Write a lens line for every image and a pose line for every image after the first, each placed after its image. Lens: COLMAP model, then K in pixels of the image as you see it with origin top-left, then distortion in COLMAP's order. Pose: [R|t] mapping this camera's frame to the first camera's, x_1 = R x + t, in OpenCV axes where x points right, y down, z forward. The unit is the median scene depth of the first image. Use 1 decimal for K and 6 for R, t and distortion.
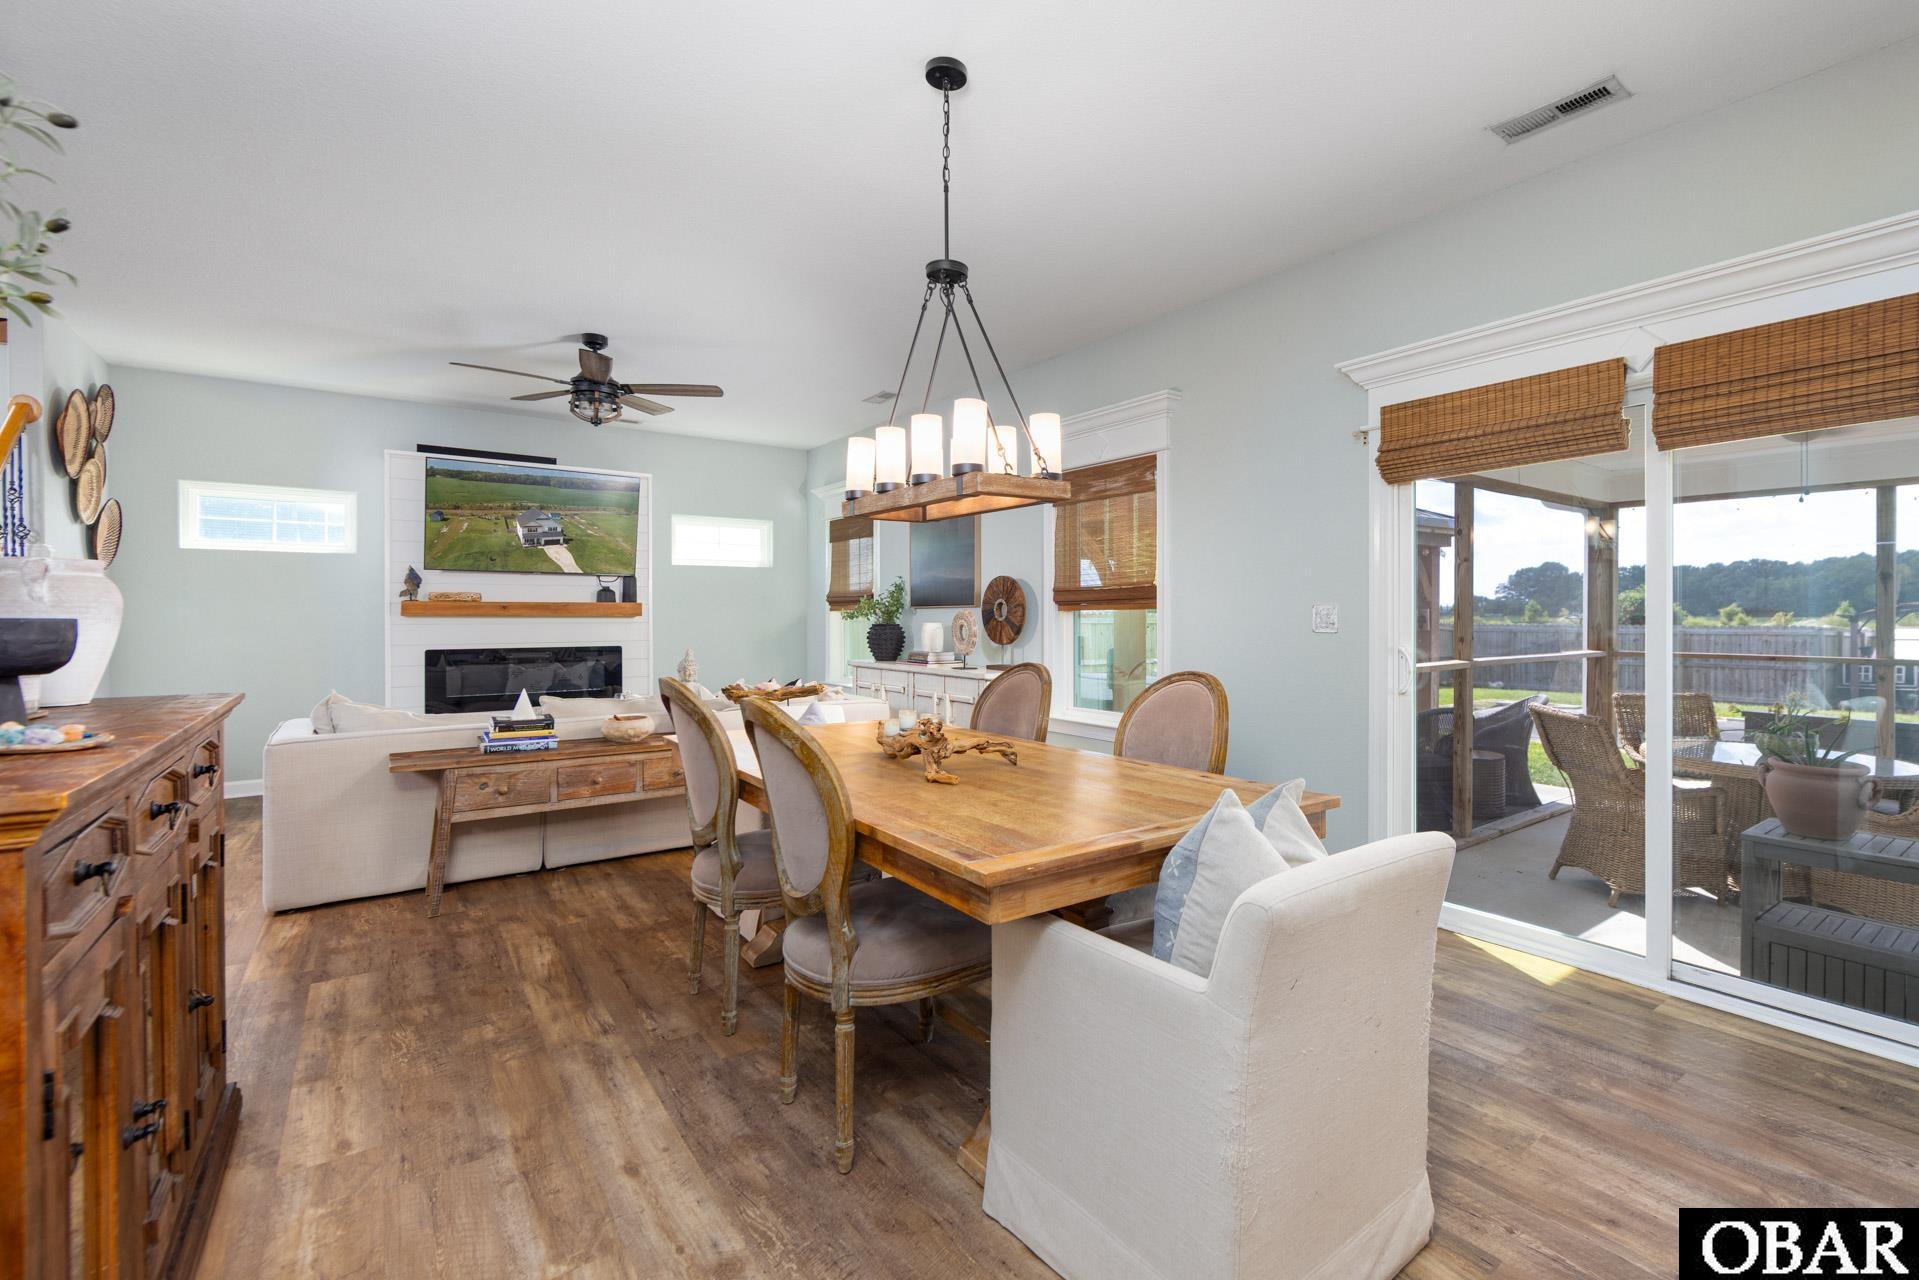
lens RADIAL K [[819.9, 0, 999.7], [0, 819.9, 615.3], [0, 0, 1]] dist [0.000107, -0.000091]
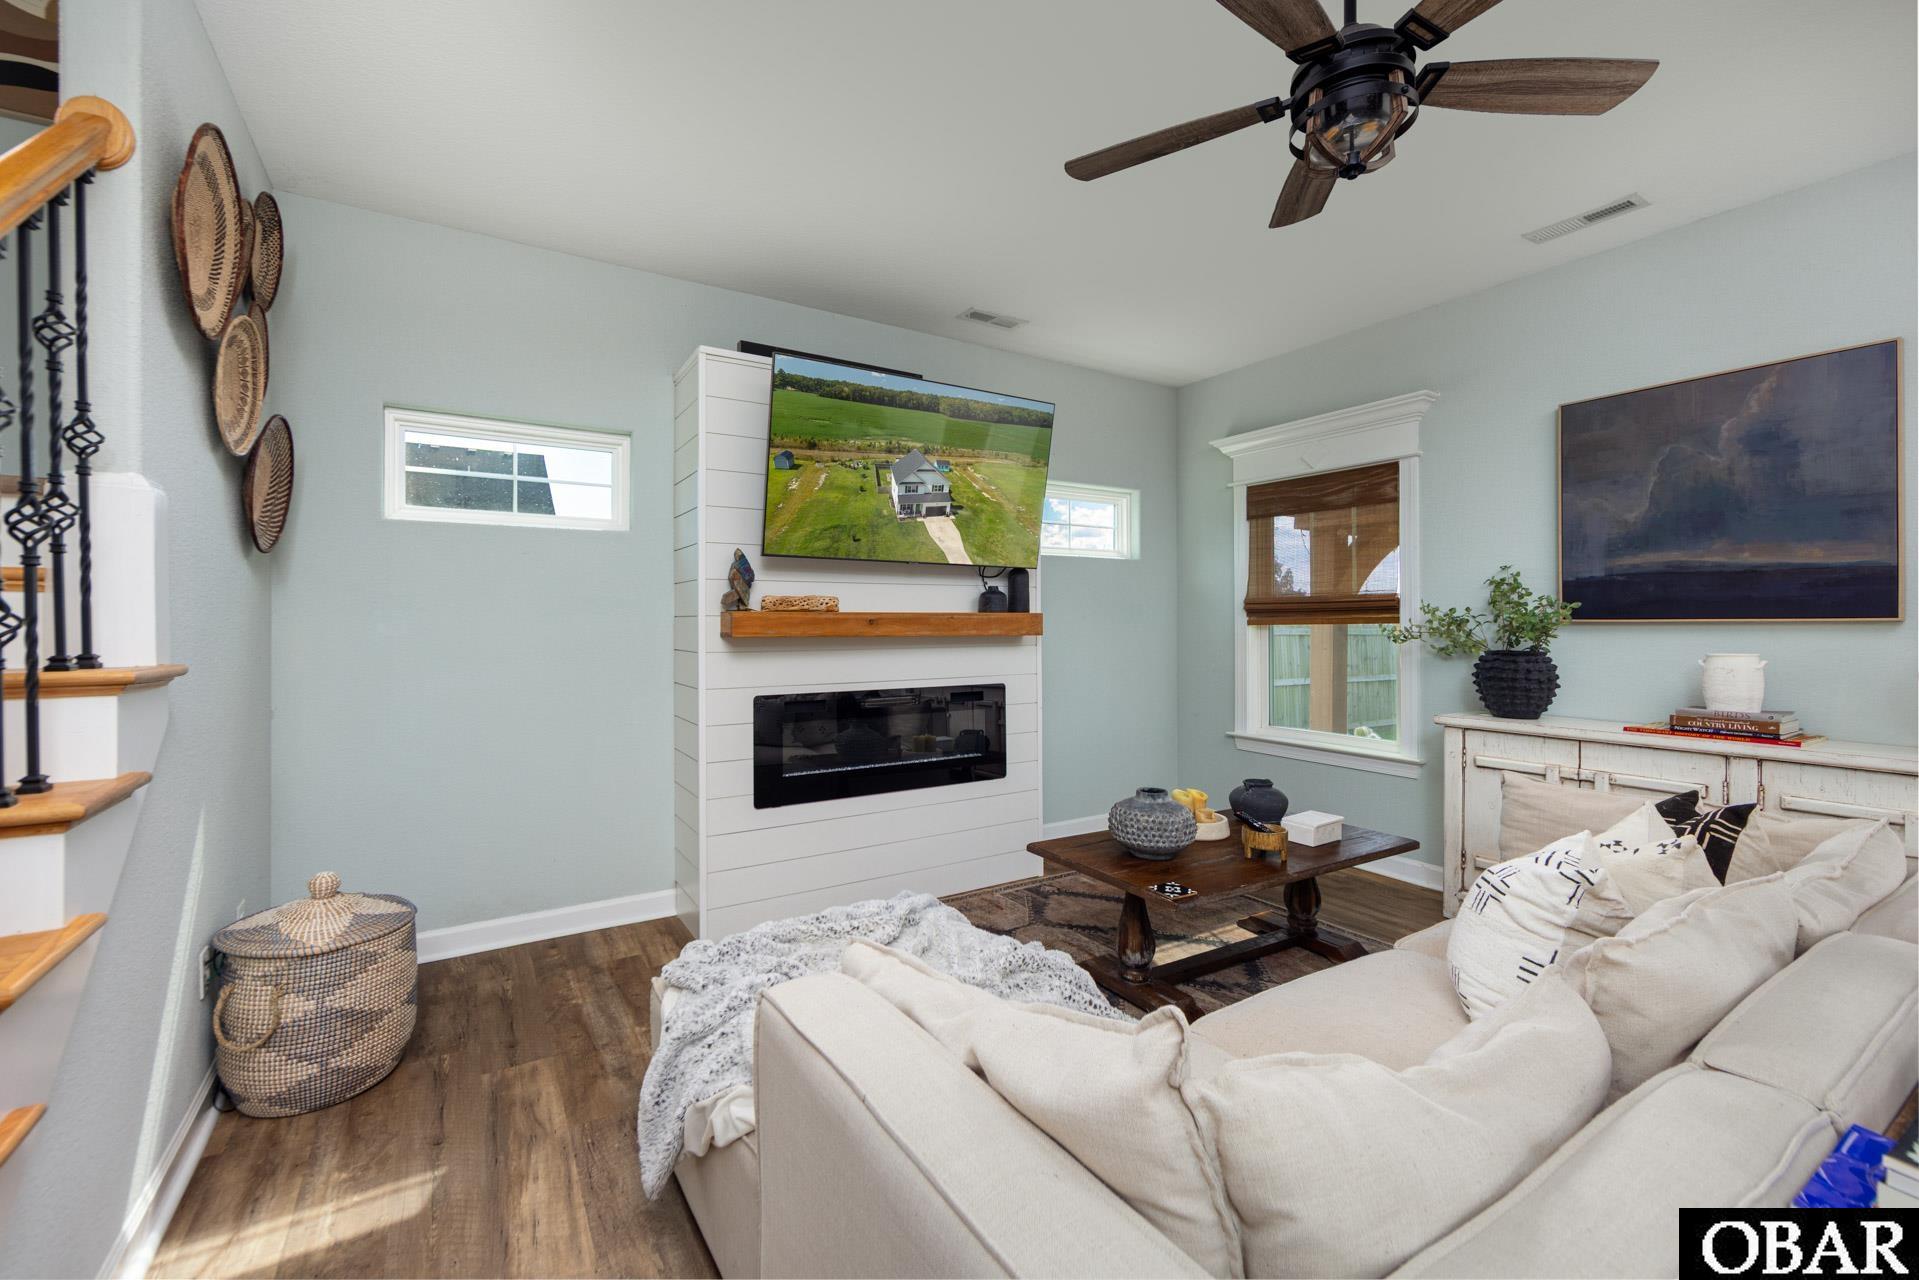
lens RADIAL K [[756.6, 0, 883.4], [0, 756.6, 629.4], [0, 0, 1]] dist [-0.001099, -0.000110]
pose [[0.990419, -0.000506, -0.138091, -0.532798], [0.001177, 0.999988, 0.004782, -0.007815], [0.138087, -0.004899, 0.990408, 0.483186]]
